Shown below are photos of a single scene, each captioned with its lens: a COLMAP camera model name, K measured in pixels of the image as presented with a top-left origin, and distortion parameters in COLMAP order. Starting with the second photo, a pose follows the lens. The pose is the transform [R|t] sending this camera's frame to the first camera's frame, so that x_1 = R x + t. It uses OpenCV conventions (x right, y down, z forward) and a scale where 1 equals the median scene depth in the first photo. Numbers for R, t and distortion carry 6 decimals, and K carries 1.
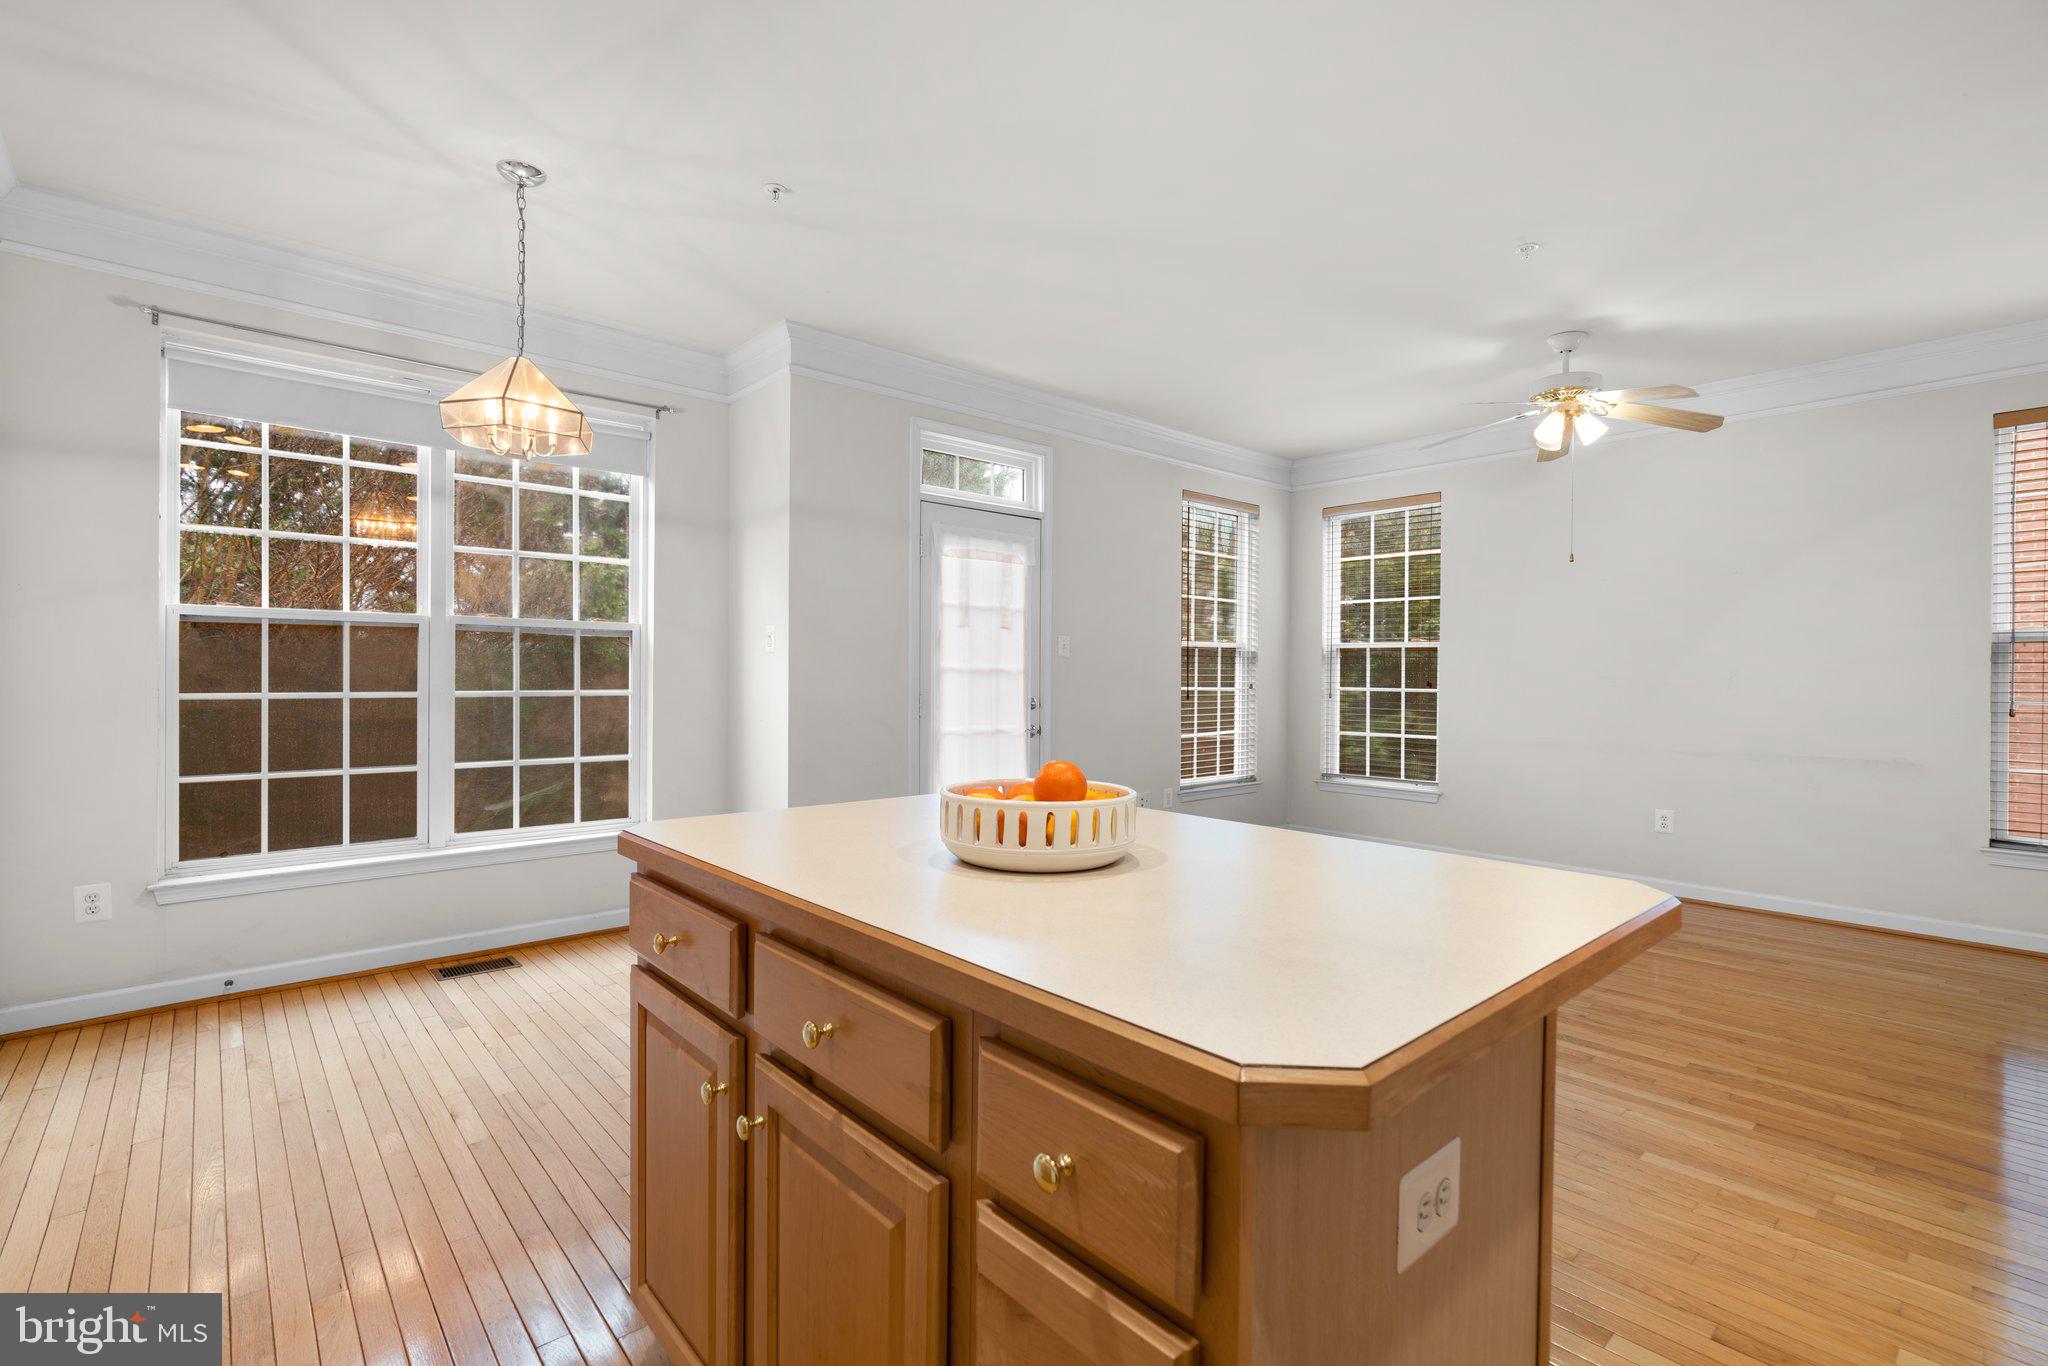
lens RADIAL K [[926.2, 0, 1024.7], [0, 926.2, 687.2], [0, 0, 1]] dist [-0.015533, 0.007864]
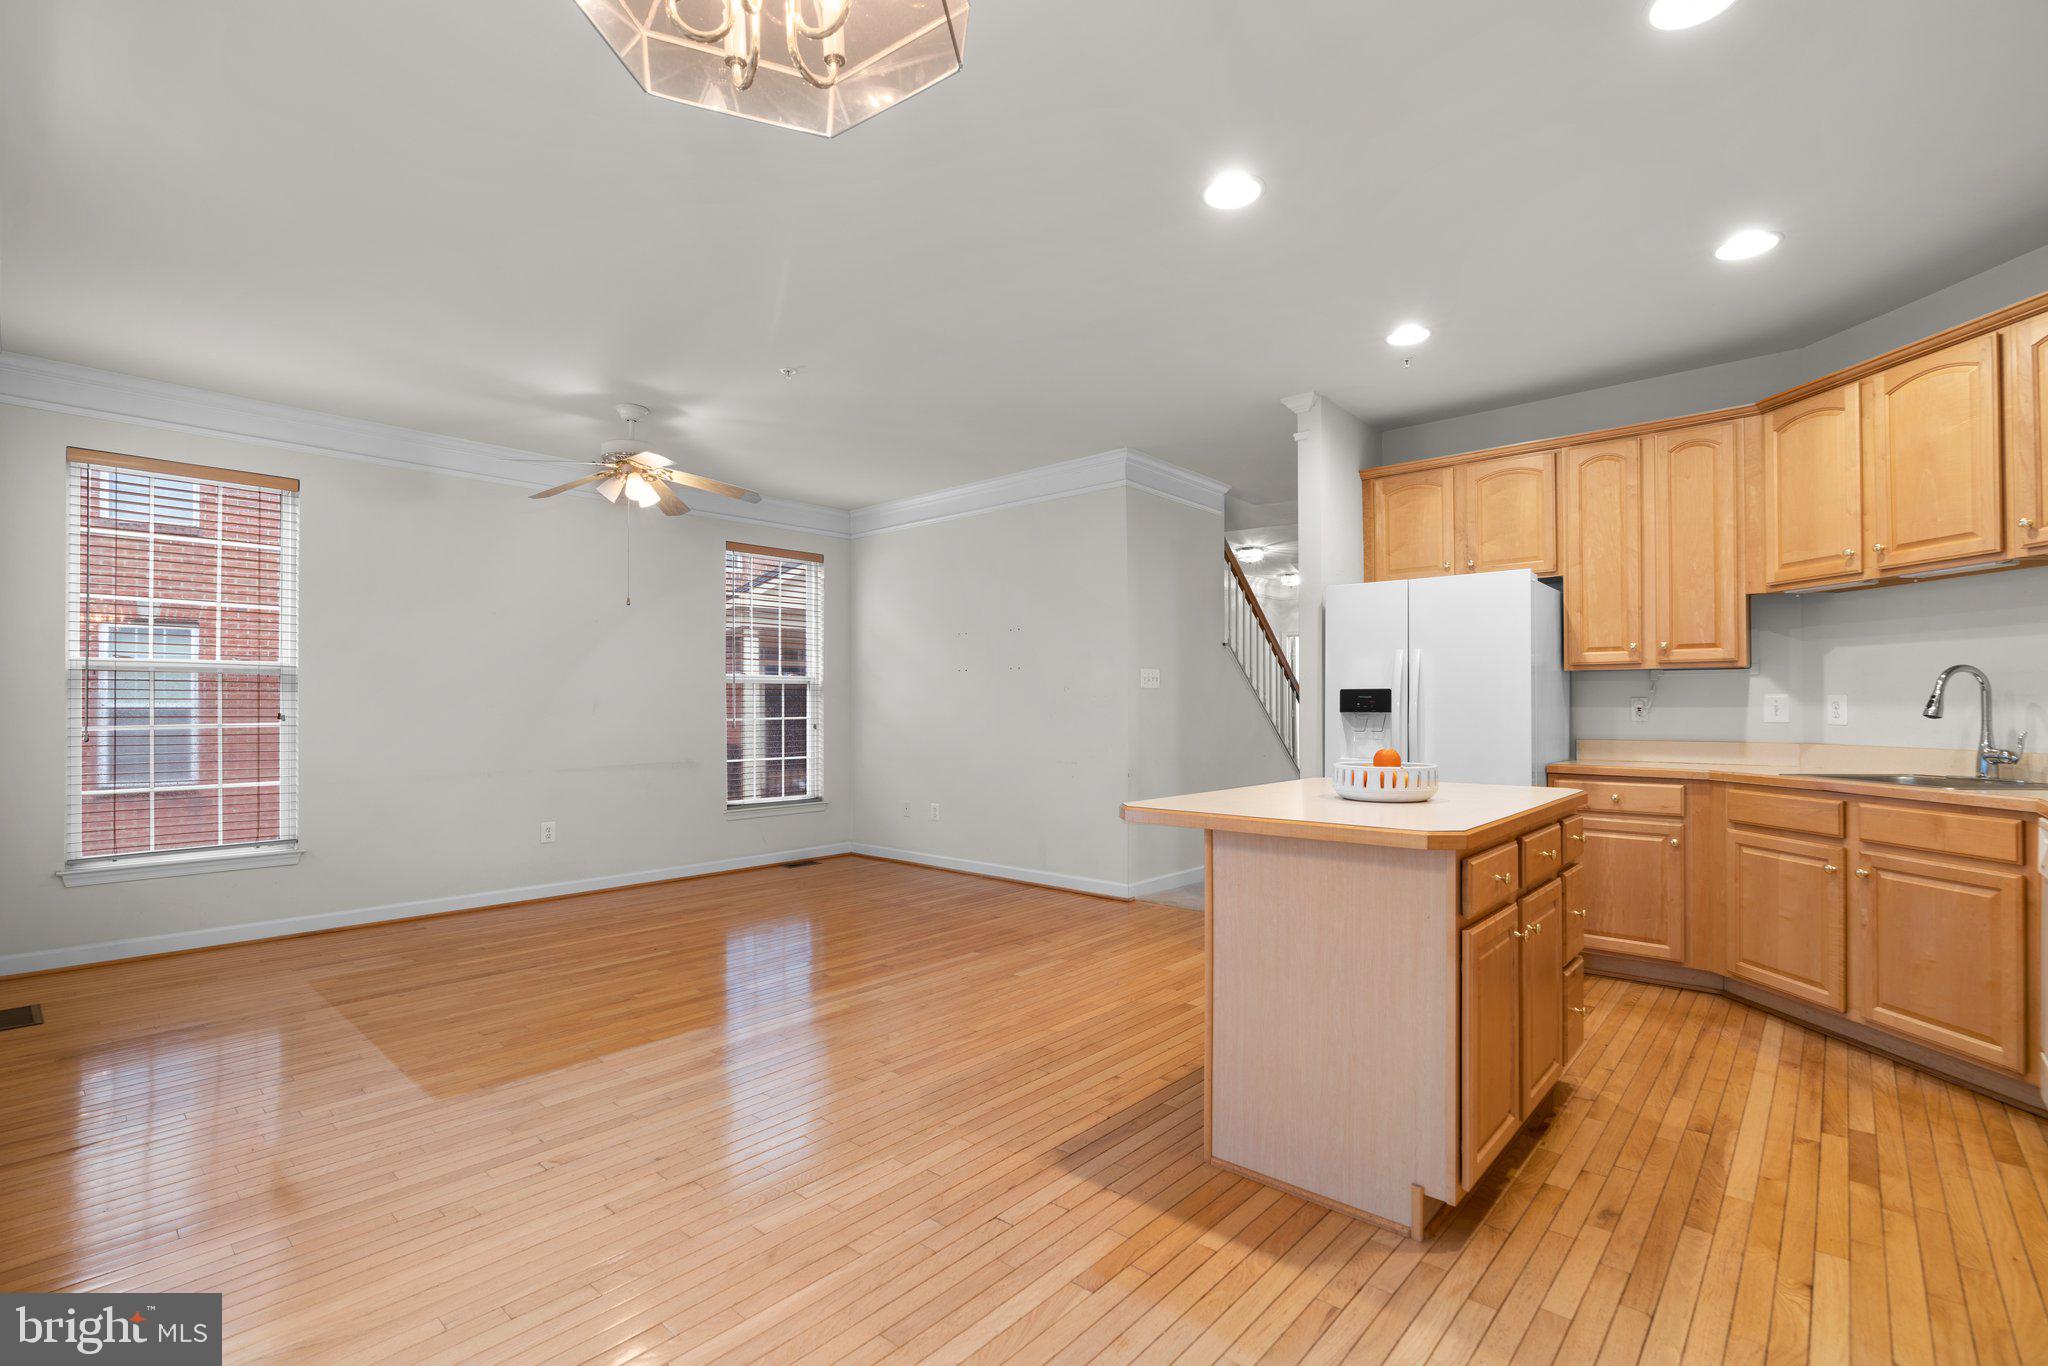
lens RADIAL K [[926.2, 0, 1027.5], [0, 926.2, 699.4], [0, 0, 1]] dist [-0.015533, 0.007864]
pose [[-0.116679, 0.000704, 0.993169, -0.588243], [0.013746, 0.999905, 0.000906, -0.013171], [-0.993075, 0.013757, -0.116678, 0.630718]]
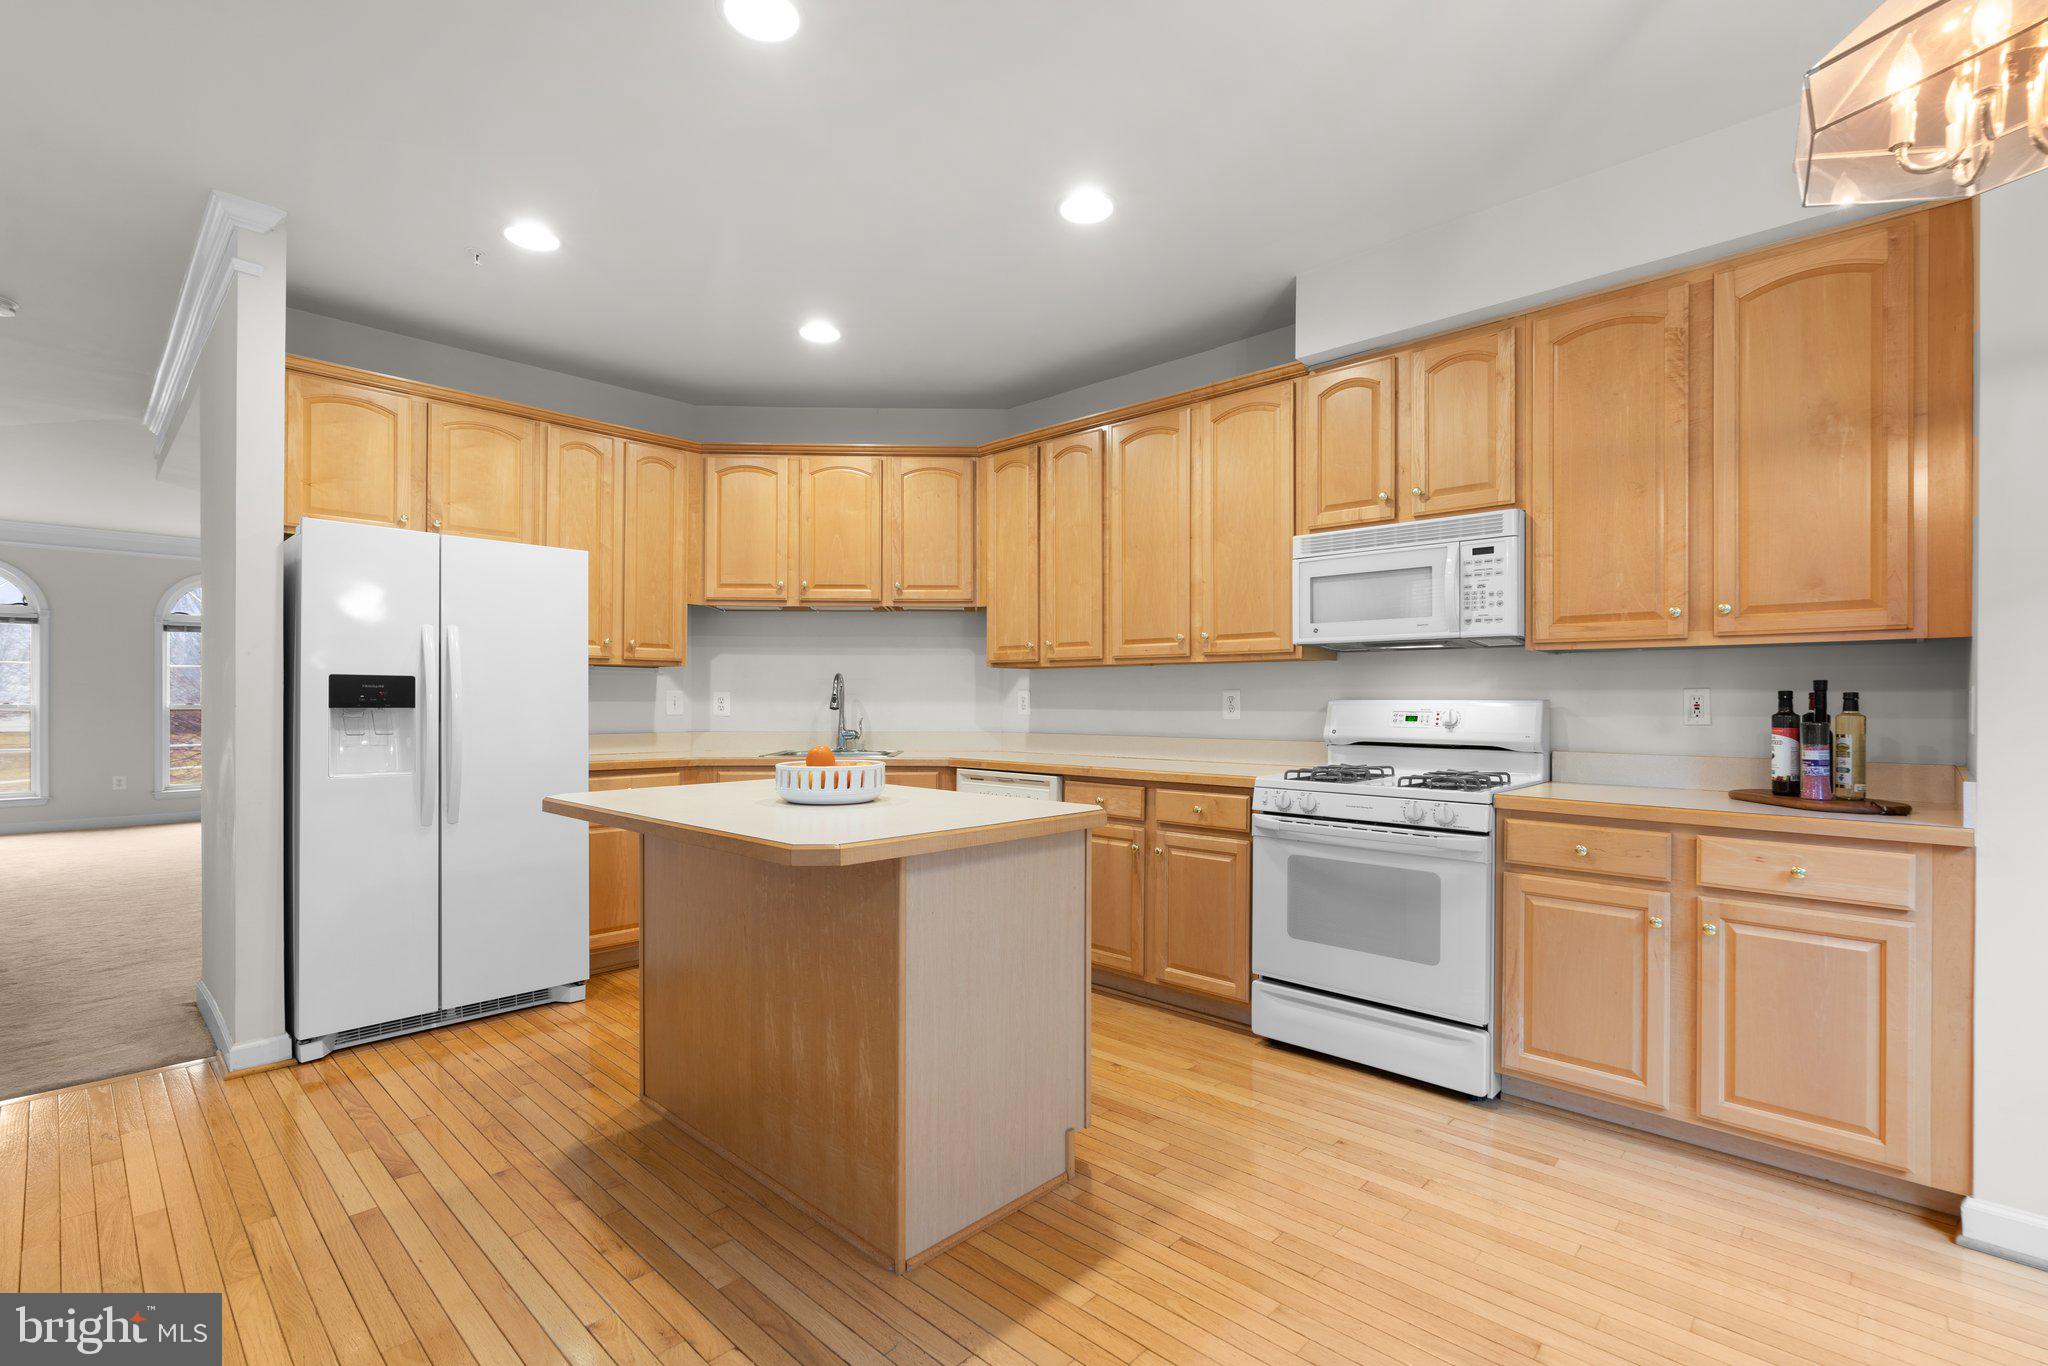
lens RADIAL K [[926.2, 0, 1022.5], [0, 926.2, 699.1], [0, 0, 1]] dist [-0.015533, 0.007864]
pose [[-0.996508, -0.009684, -0.082931, -0.066238], [-0.010562, 0.999893, 0.010162, -0.012564], [0.082824, 0.011002, -0.996503, 0.903935]]
